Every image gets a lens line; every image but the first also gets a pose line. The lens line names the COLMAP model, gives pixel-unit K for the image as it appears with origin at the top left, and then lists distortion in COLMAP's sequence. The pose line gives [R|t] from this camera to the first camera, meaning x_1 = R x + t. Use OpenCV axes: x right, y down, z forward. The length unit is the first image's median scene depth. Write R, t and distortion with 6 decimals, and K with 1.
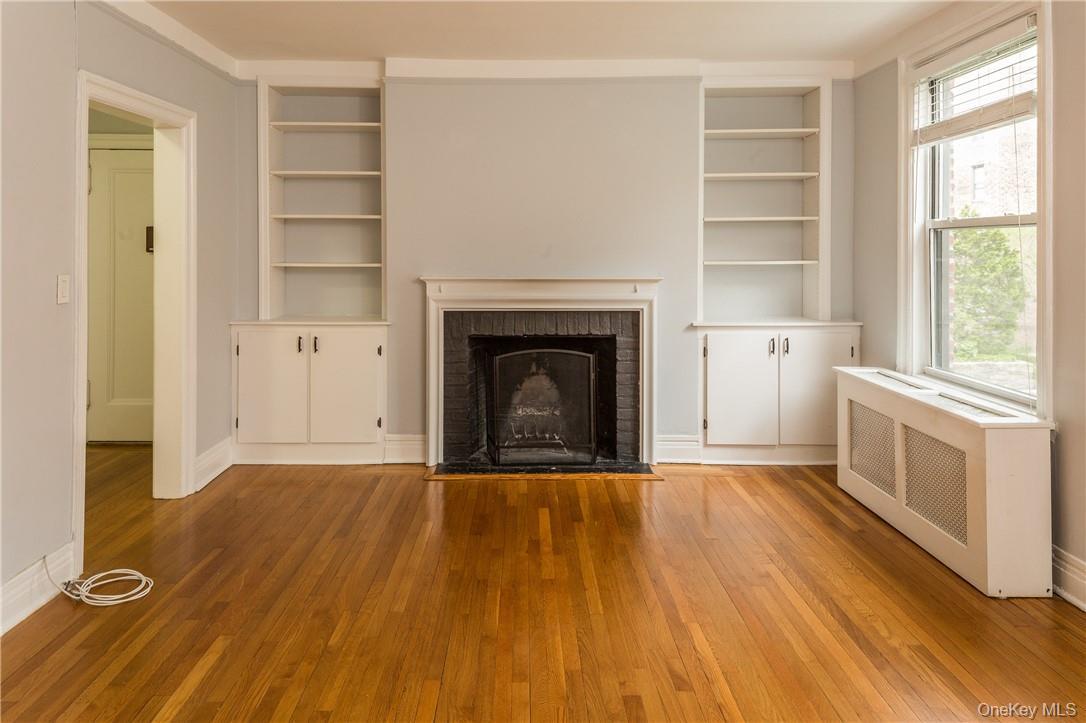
lens RADIAL K [[740.5, 0, 540.3], [0, 740.5, 262.5], [0, 0, 1]] dist [0.011111, 0.001453]
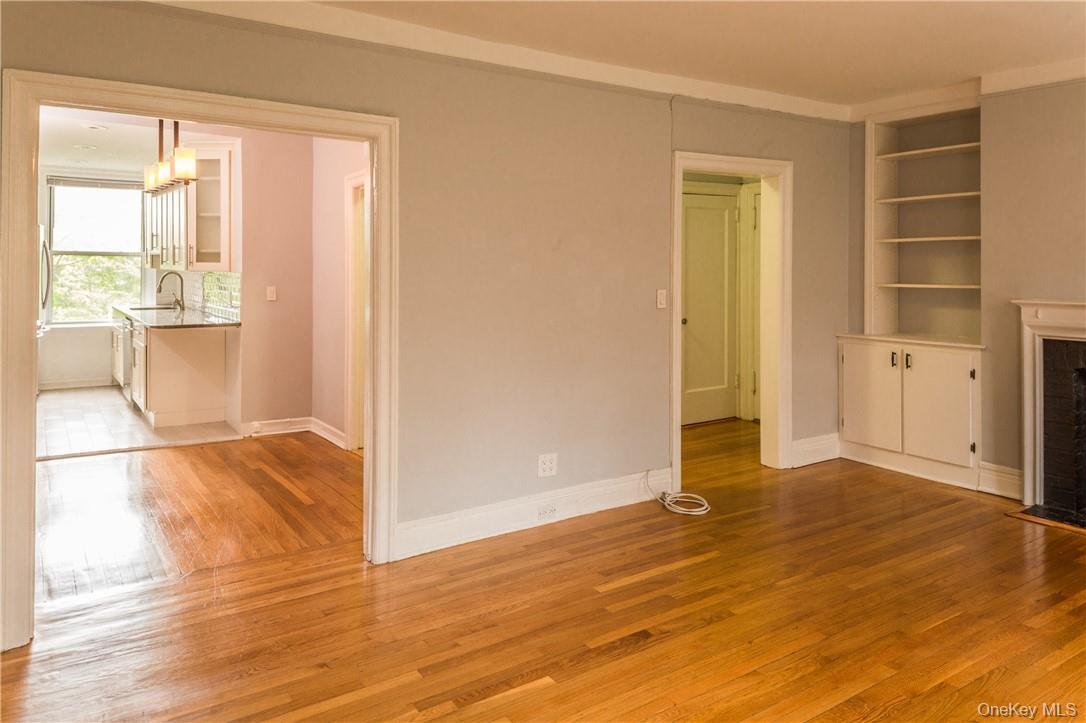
lens RADIAL K [[740.5, 0, 540.3], [0, 740.5, 262.5], [0, 0, 1]] dist [0.011111, 0.001453]
pose [[0.542239, -0.011840, -0.840141, 0.308232], [-0.011371, 0.999706, -0.021428, -0.001334], [0.840147, 0.021173, 0.541945, -0.020016]]
